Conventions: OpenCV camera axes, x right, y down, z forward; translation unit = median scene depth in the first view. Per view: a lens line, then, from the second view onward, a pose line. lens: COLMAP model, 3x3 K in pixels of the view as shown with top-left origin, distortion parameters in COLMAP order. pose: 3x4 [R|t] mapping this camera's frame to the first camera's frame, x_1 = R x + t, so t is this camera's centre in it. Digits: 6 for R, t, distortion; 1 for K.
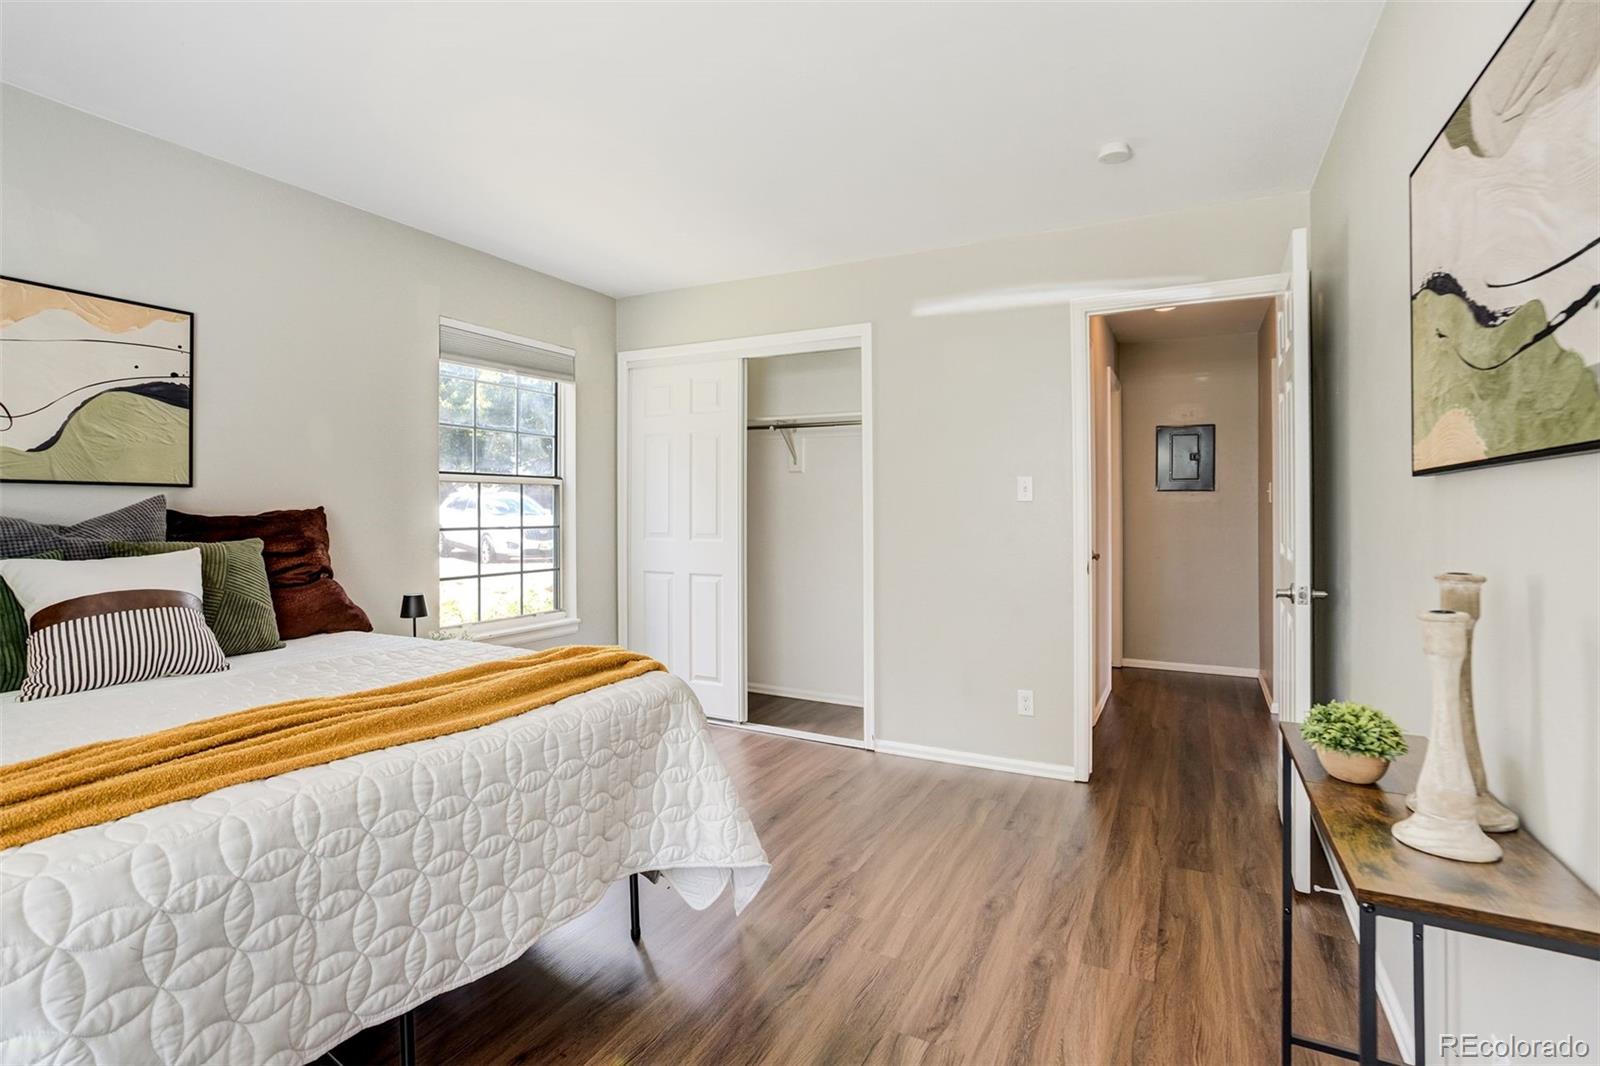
lens RADIAL K [[751.4, 0, 798.9], [0, 751.4, 519.1], [0, 0, 1]] dist [-0.042311, 0.013589]
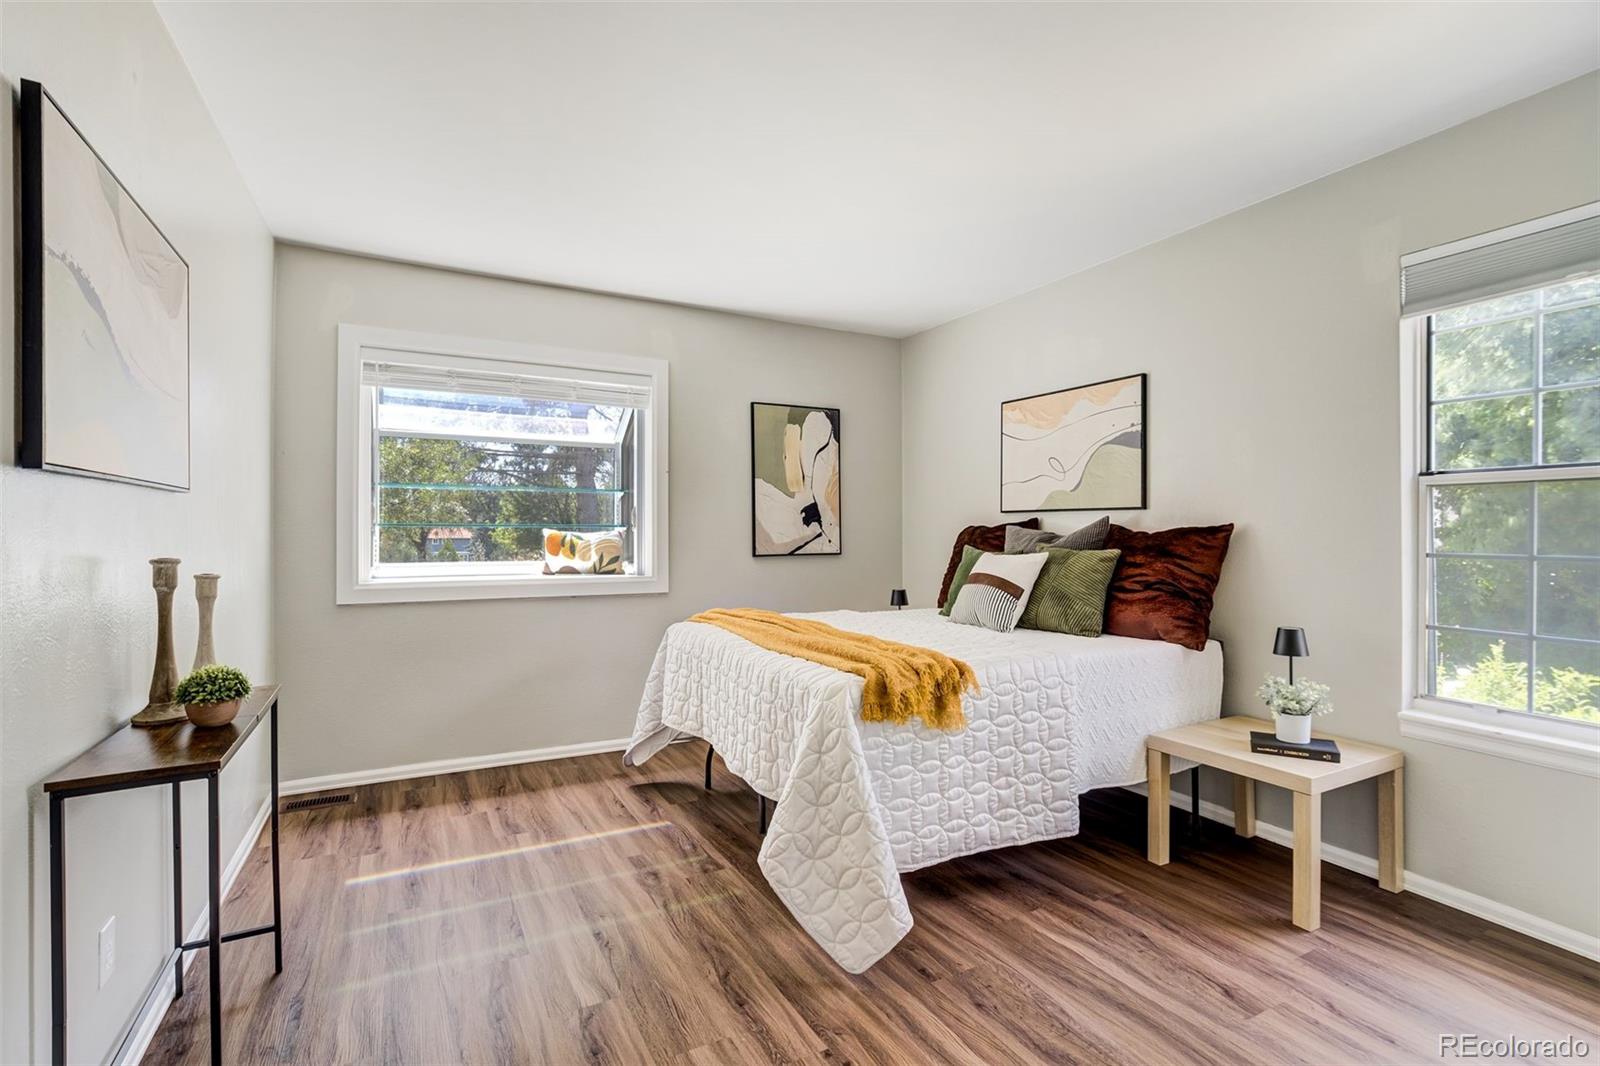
lens RADIAL K [[751.4, 0, 798.4], [0, 751.4, 532.4], [0, 0, 1]] dist [-0.042311, 0.013589]
pose [[-0.553102, 0.009302, -0.833061, 0.598081], [0.004035, 0.999956, 0.008487, -0.015777], [0.833104, 0.001333, -0.553115, 1.225644]]
